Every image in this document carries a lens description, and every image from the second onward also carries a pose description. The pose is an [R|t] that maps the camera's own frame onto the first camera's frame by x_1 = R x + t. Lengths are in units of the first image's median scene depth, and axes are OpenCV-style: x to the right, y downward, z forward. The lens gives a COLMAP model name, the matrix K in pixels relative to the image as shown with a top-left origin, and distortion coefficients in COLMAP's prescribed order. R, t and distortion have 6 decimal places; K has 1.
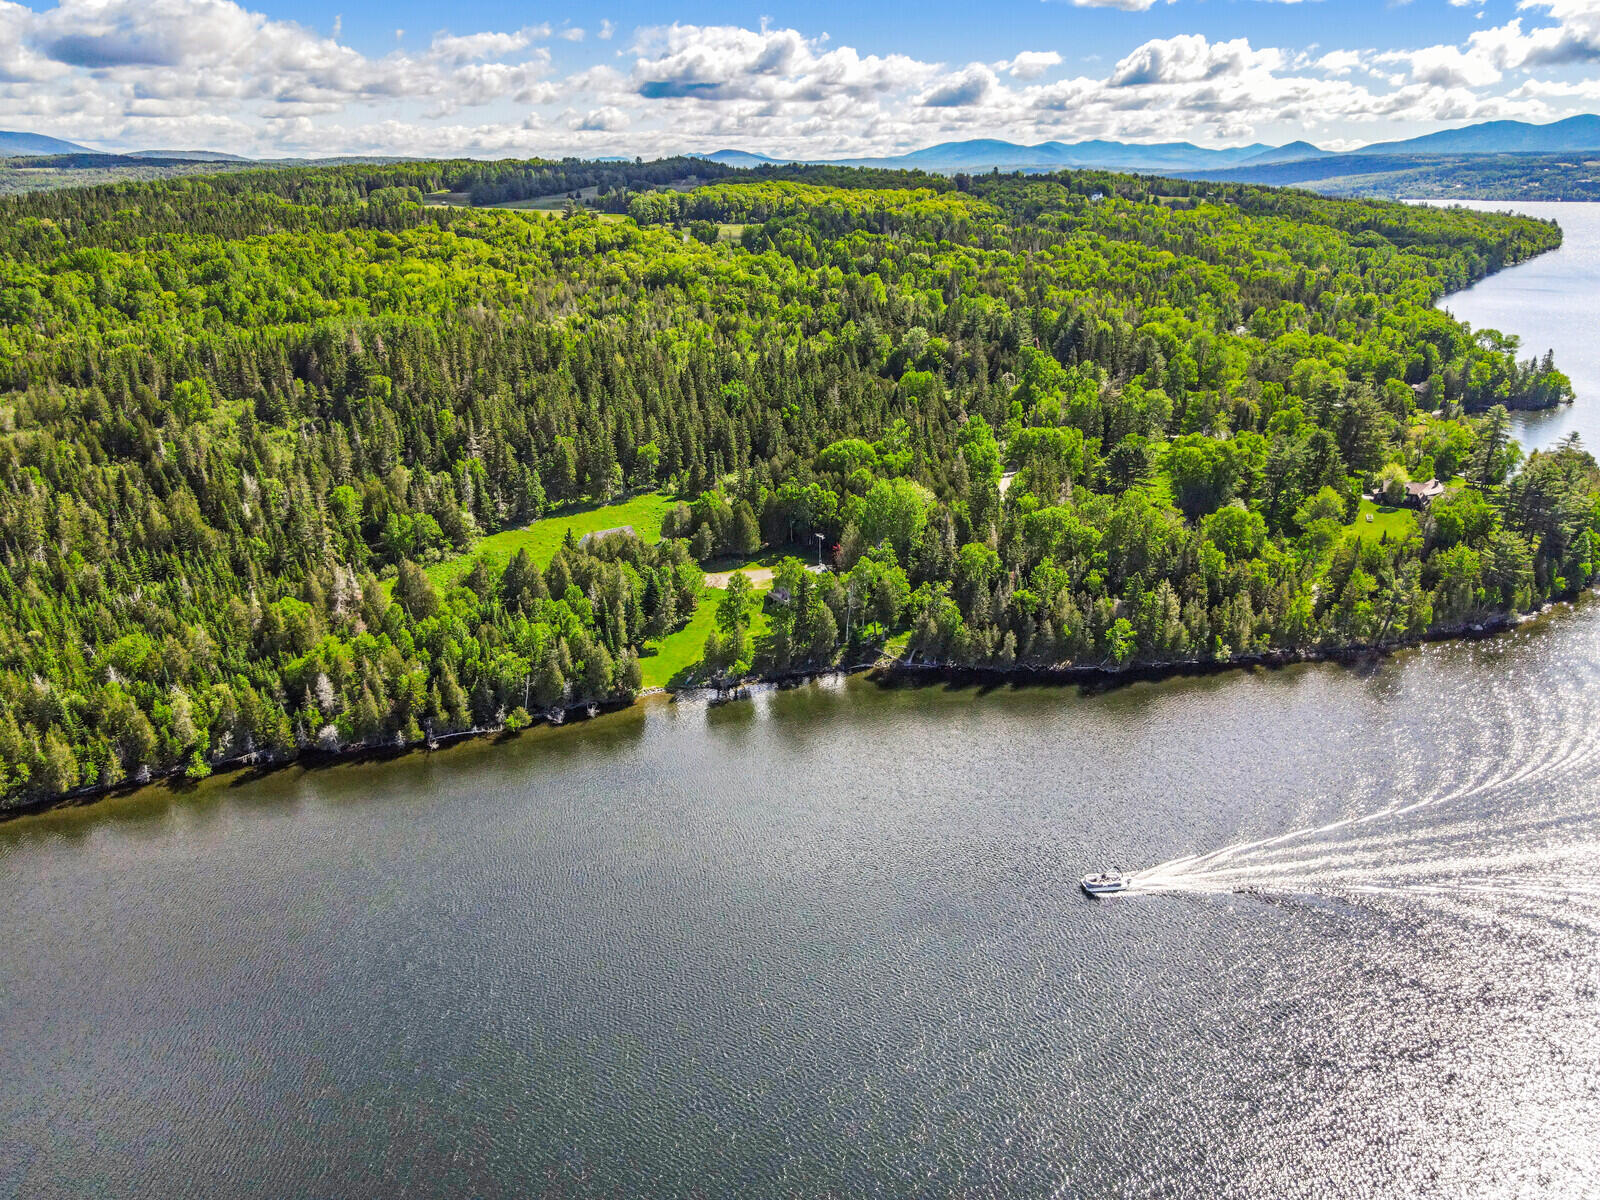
lens RADIAL K [[1172.9, 0, 804.1], [0, 1172.9, 601.6], [0, 0, 1]] dist [0.000160, 0.029180]
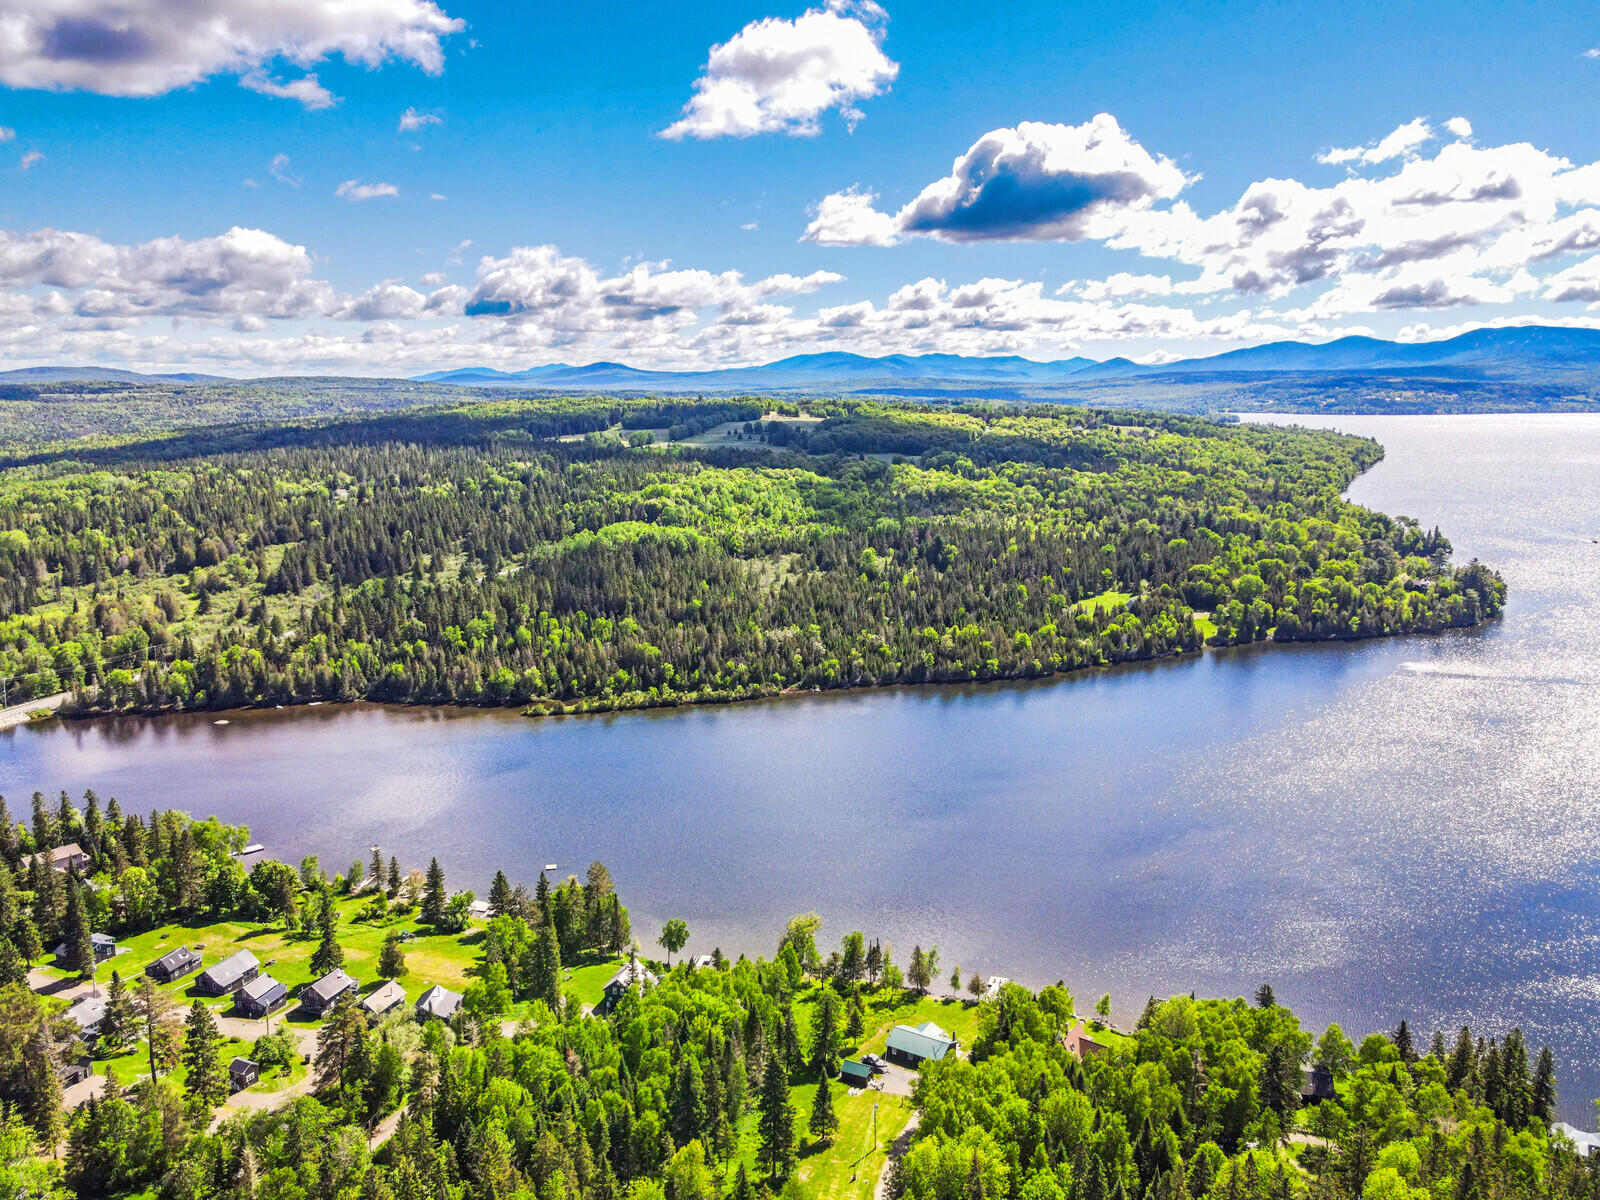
lens RADIAL K [[1172.9, 0, 796.4], [0, 1172.9, 599.4], [0, 0, 1]] dist [0.000160, 0.029180]
pose [[0.992754, -0.023262, 0.117893, -0.624514], [0.042252, 0.986011, -0.161239, 0.166847], [-0.112493, 0.165052, 0.979849, -0.729020]]
